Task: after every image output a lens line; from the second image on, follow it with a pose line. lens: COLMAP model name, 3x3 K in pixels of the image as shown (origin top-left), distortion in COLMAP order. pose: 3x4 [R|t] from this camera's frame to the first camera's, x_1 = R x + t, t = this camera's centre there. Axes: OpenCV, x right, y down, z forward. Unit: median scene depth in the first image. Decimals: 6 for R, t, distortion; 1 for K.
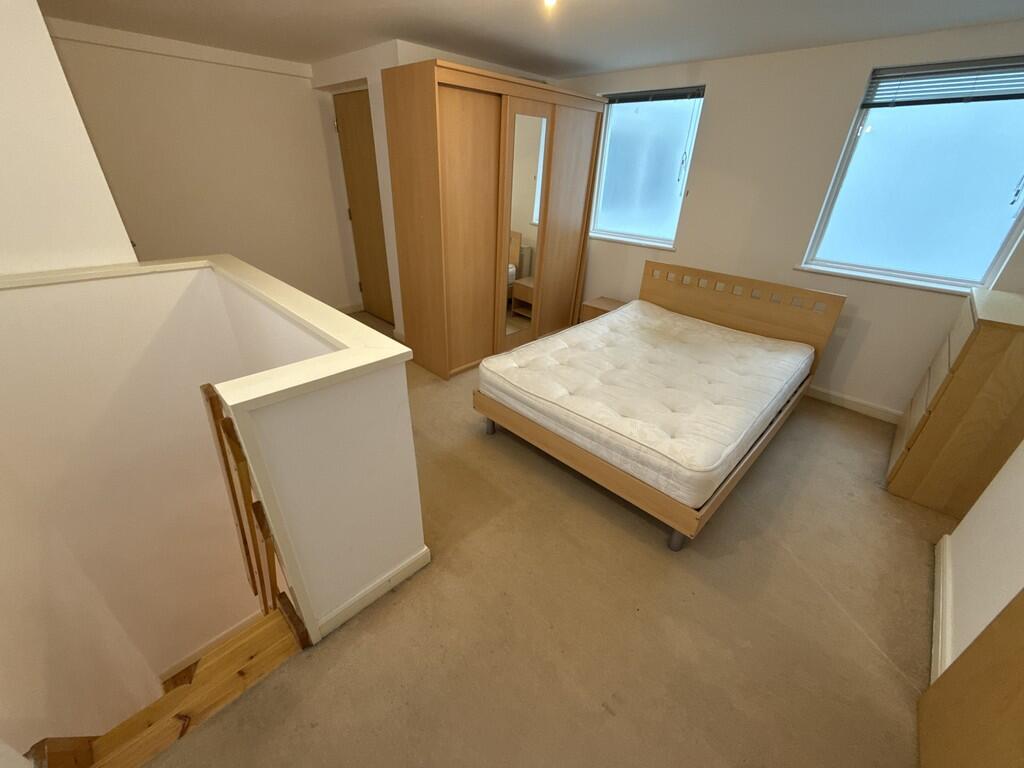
lens RADIAL K [[414.2, 0, 515.0], [0, 414.2, 386.1], [0, 0, 1]] dist [-0.003184, 0.000681]
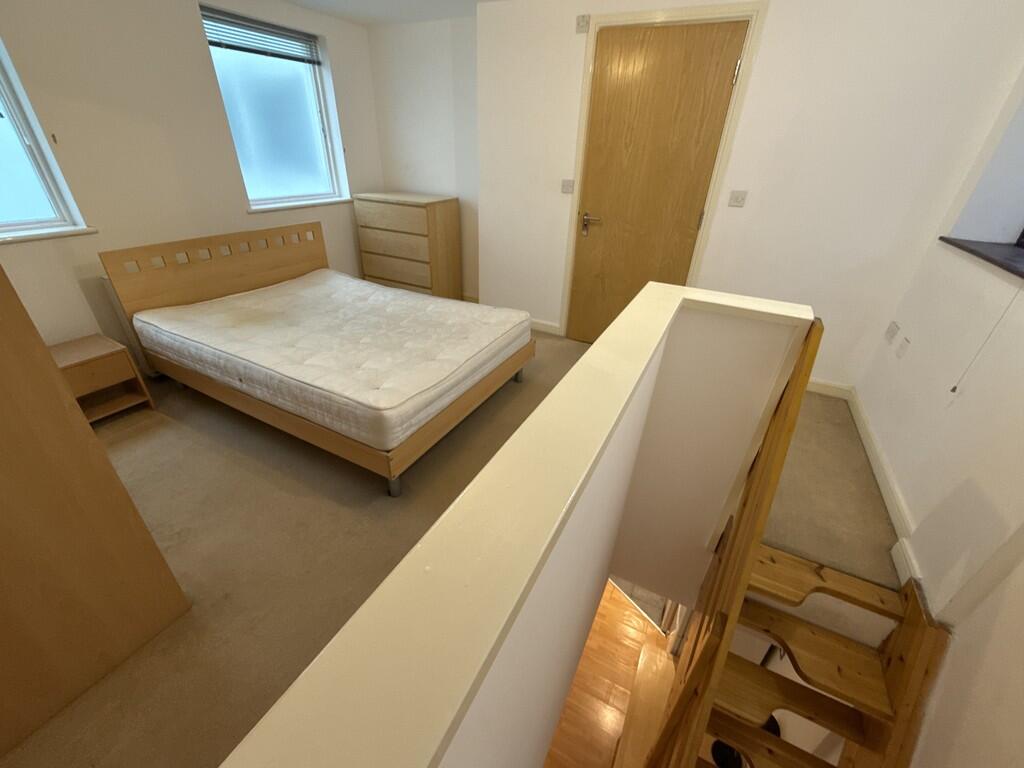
lens RADIAL K [[414.2, 0, 516.1], [0, 414.2, 382.6], [0, 0, 1]] dist [-0.003184, 0.000681]
pose [[-0.288965, -0.510667, 0.809764, -0.517613], [0.414679, 0.695611, 0.586657, -0.304927], [-0.862868, 0.505316, 0.010755, 0.613399]]
